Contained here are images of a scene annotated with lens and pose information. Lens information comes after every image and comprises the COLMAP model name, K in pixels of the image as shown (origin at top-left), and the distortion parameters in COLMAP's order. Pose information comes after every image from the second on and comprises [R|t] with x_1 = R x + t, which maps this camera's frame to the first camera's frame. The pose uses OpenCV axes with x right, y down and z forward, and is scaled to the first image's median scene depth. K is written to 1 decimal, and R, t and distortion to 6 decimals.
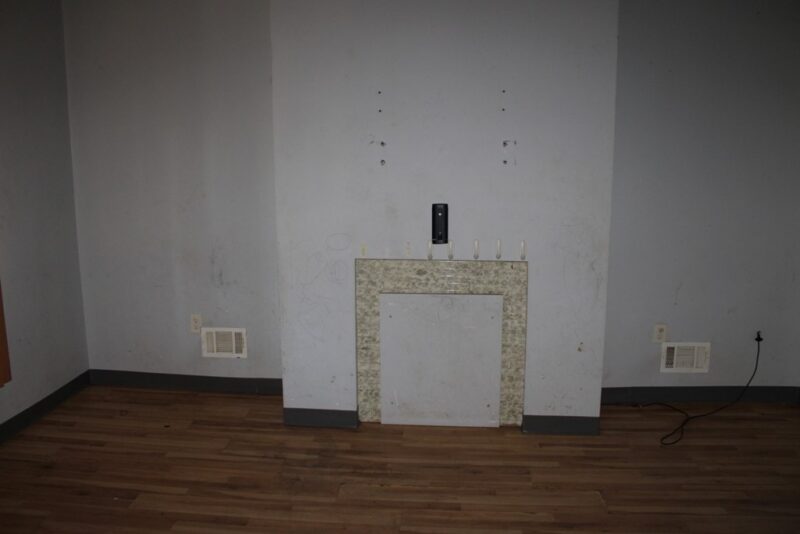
lens RADIAL K [[670.9, 0, 400.0], [0, 670.9, 267.0], [0, 0, 1]] dist [-0.172429, 0.143300]
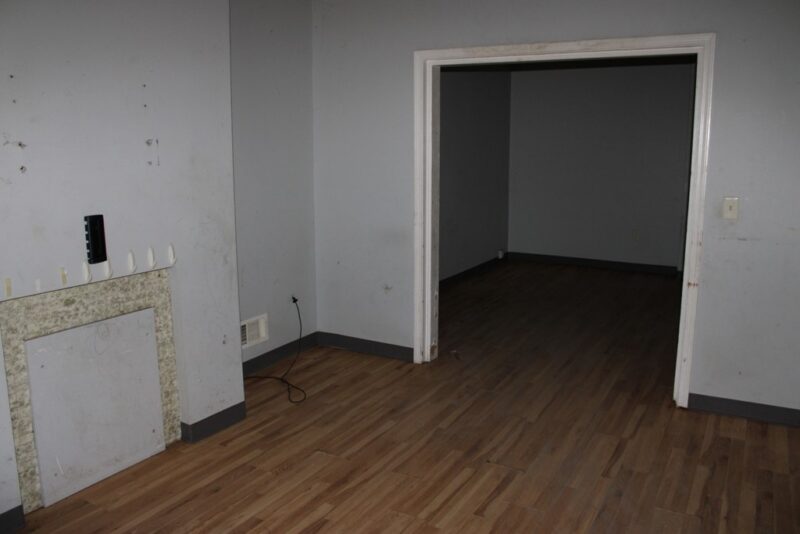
lens RADIAL K [[670.9, 0, 400.0], [0, 670.9, 267.0], [0, 0, 1]] dist [-0.172429, 0.143300]
pose [[0.407092, -0.162618, 0.898795, -0.506215], [0.163598, 0.981092, 0.103409, -0.049852], [-0.898617, 0.104944, 0.425999, 0.298280]]
